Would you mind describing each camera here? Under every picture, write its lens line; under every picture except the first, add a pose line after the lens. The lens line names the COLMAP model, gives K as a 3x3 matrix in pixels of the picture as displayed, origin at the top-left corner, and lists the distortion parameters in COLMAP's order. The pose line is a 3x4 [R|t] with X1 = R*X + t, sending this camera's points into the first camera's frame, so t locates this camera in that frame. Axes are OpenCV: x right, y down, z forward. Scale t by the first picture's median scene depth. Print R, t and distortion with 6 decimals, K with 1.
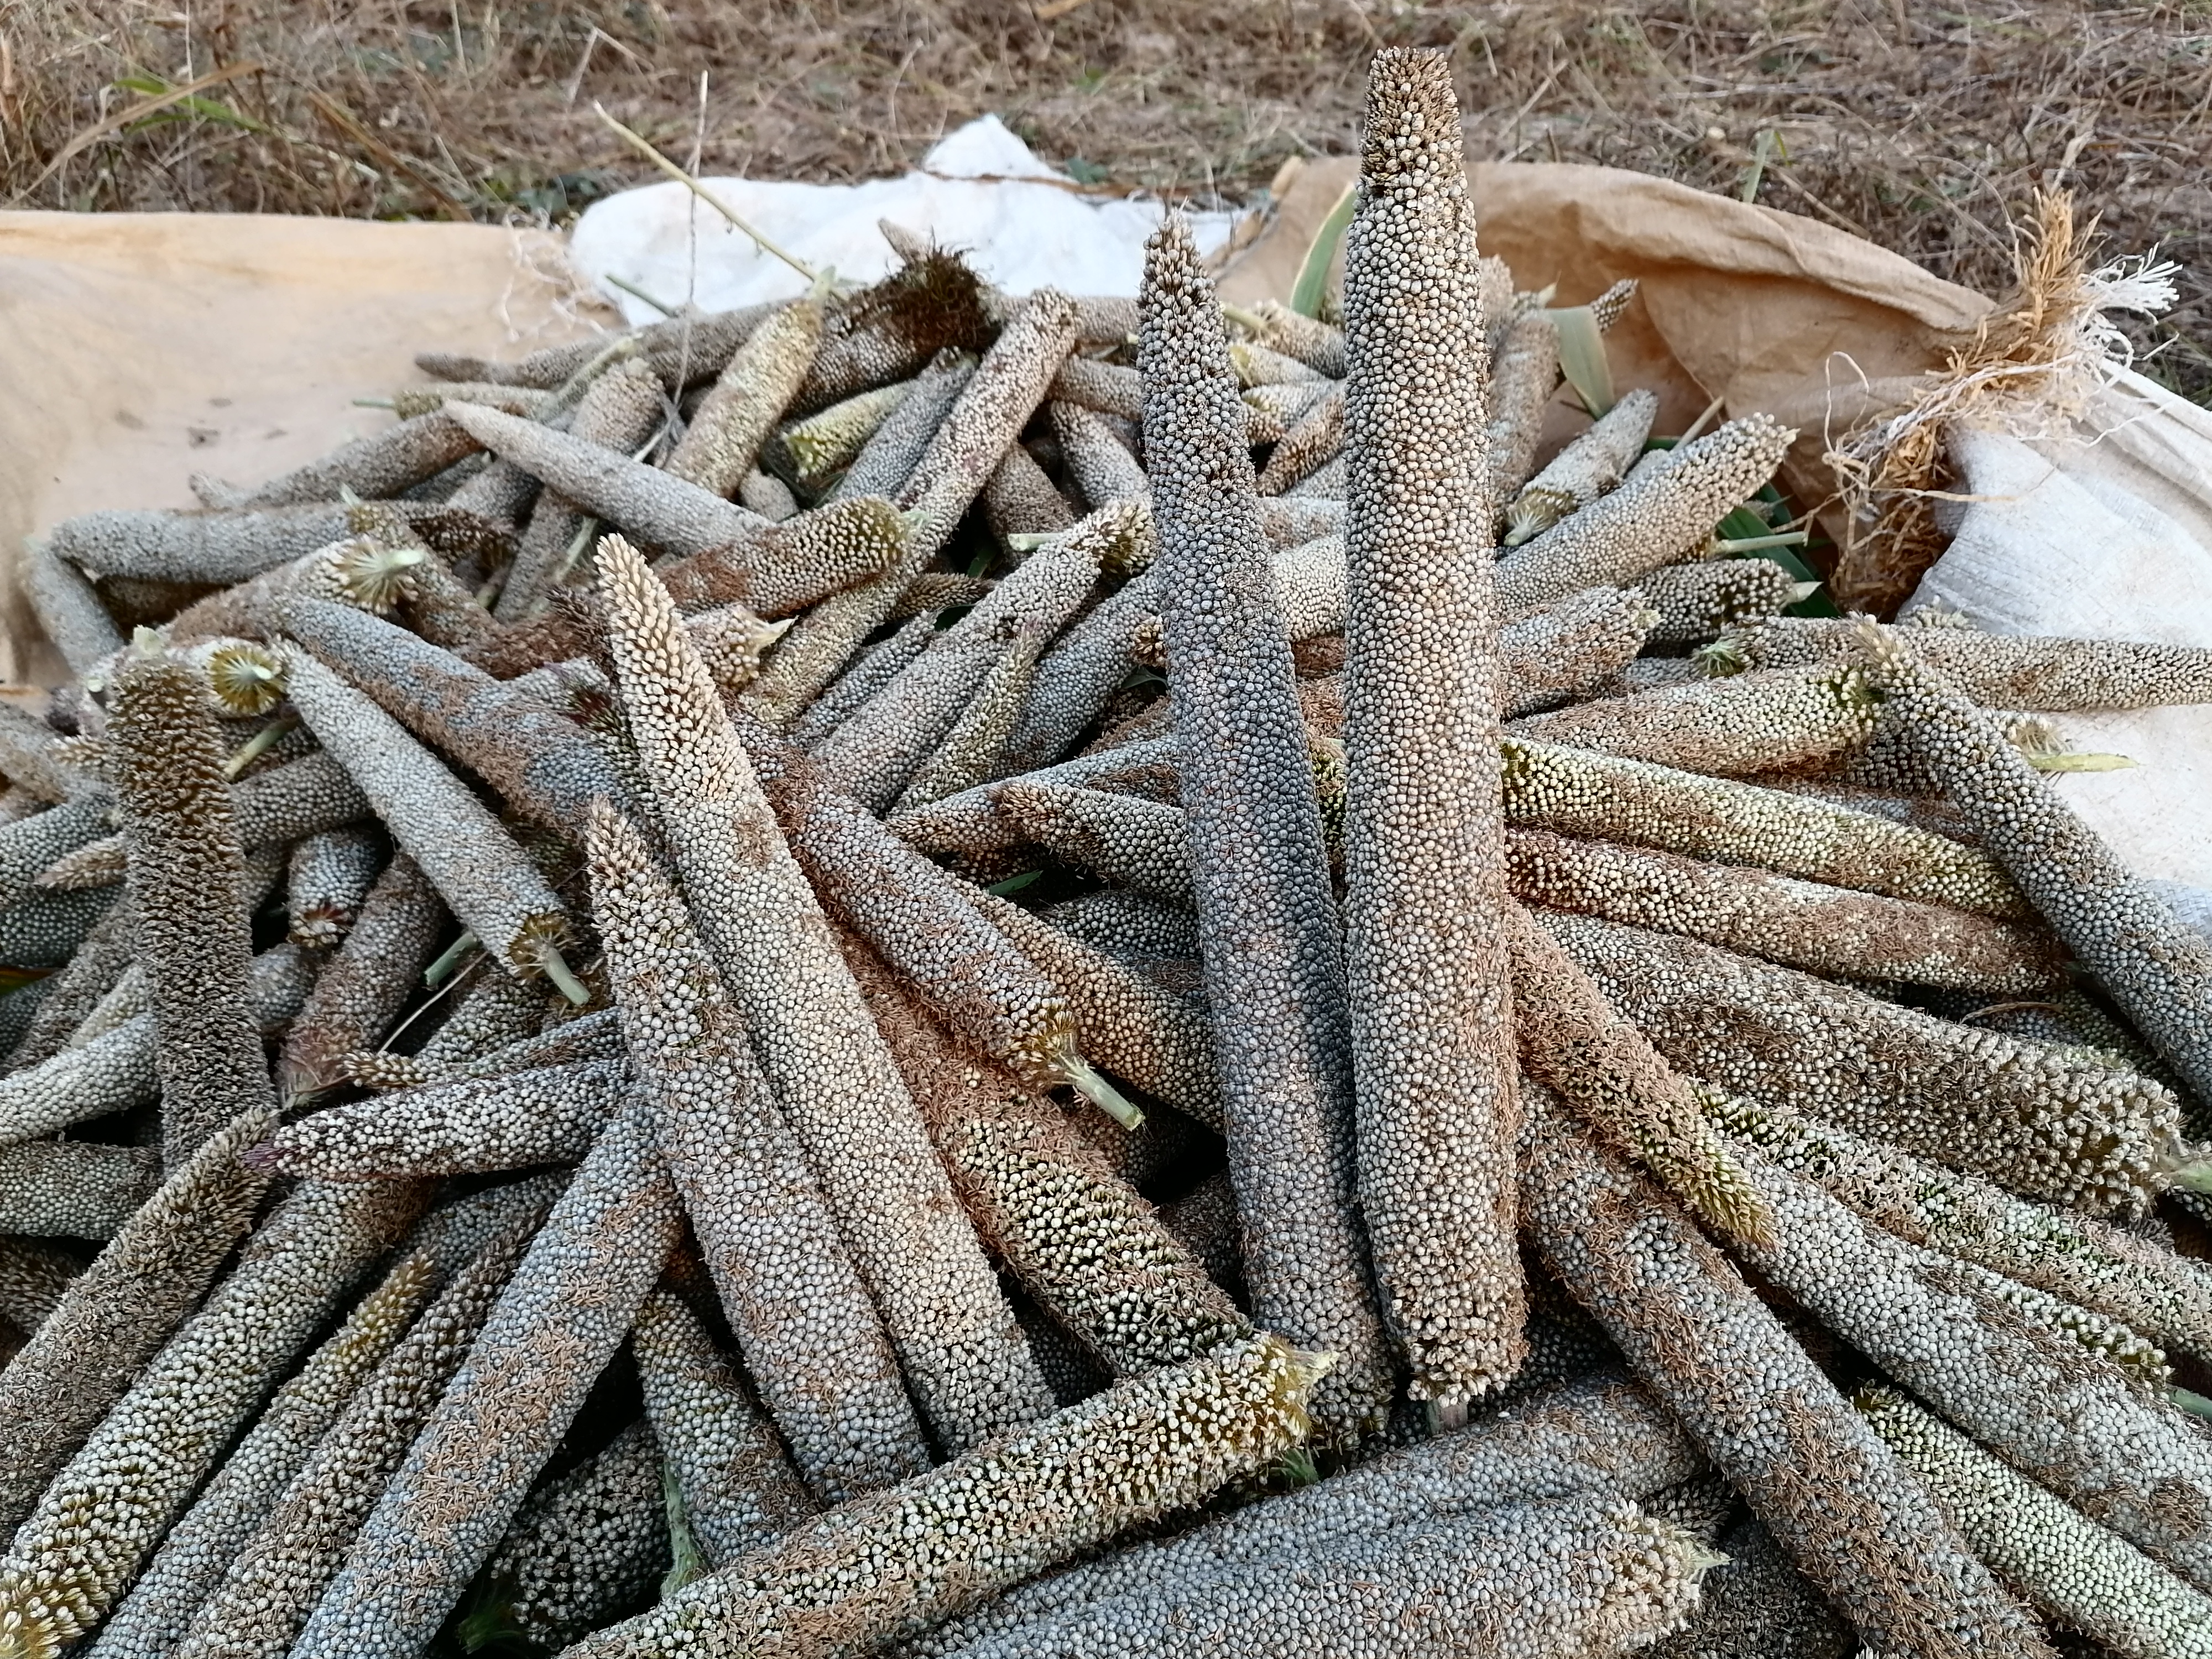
lens RADIAL K [[1728.8, 0, 1091.9], [0, 1728.8, 775.3], [0, 0, 1]] dist [0.104879, -0.162054]
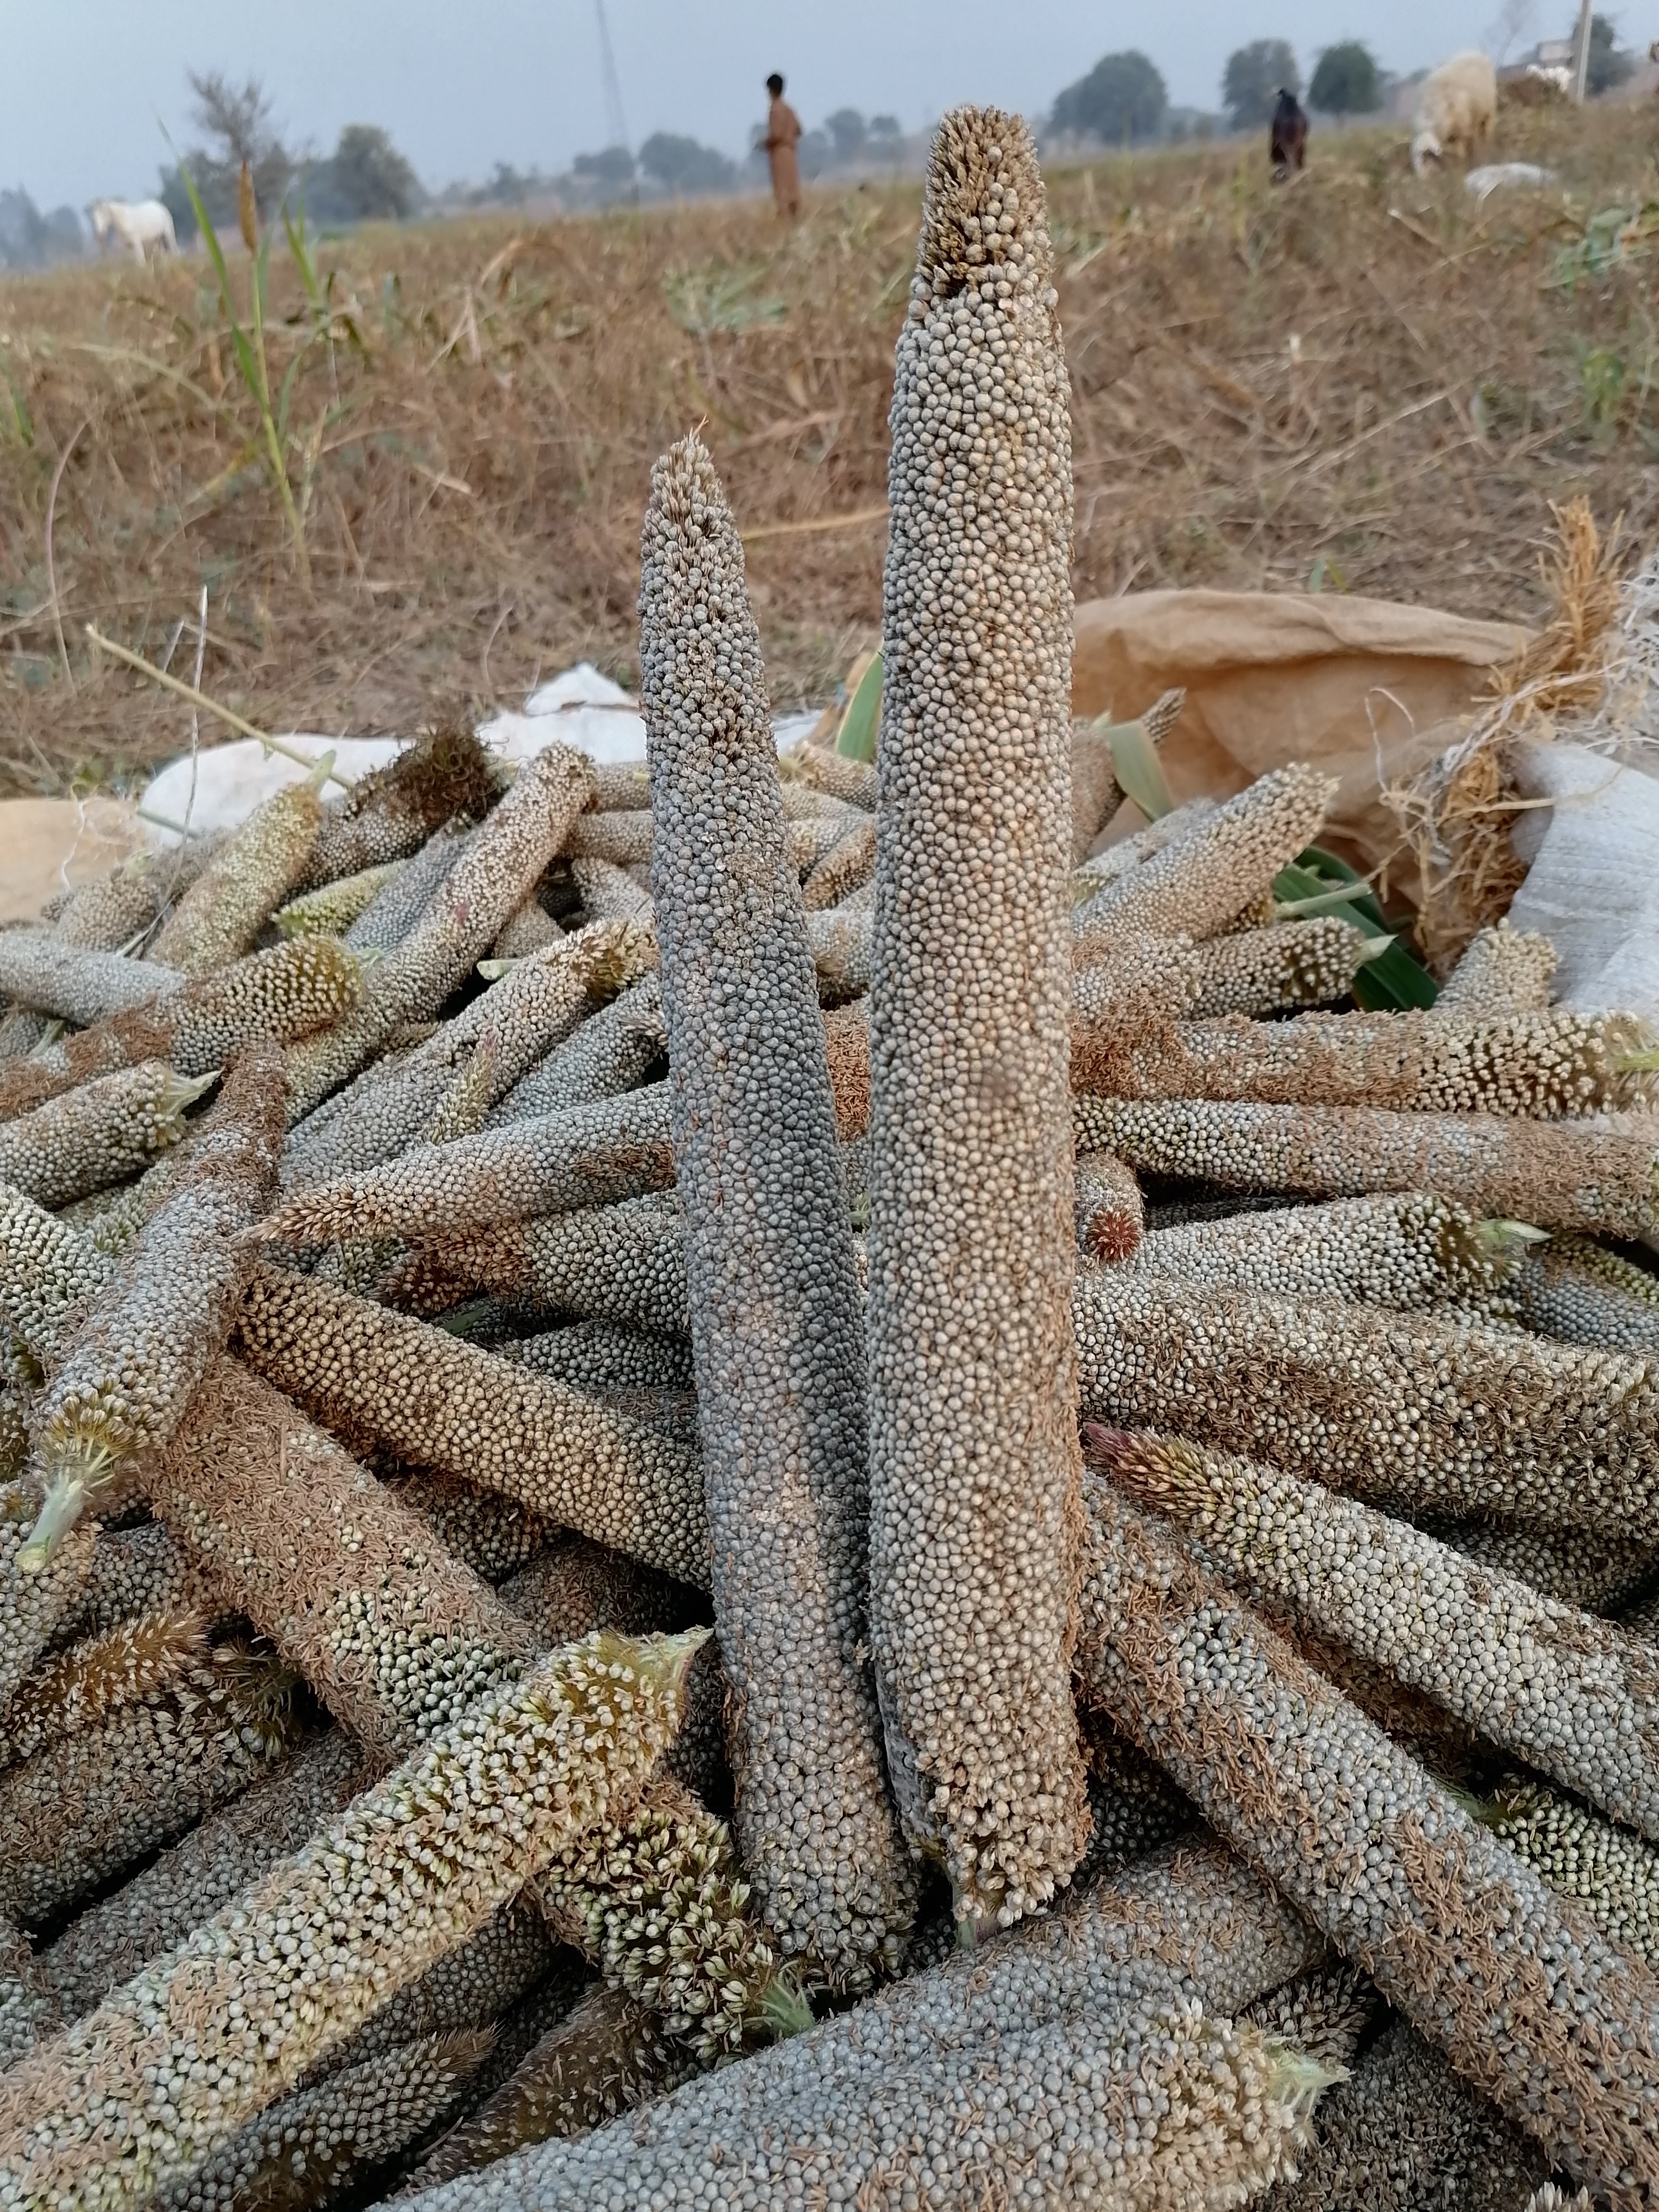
lens RADIAL K [[1728.8, 0, 864.2], [0, 1728.8, 1068.0], [0, 0, 1]] dist [0.104879, -0.162054]
pose [[0.925985, -0.003162, 0.377546, -0.148623], [0.032632, 0.996893, -0.071685, 0.050833], [-0.376146, 0.078699, 0.923212, 0.323329]]
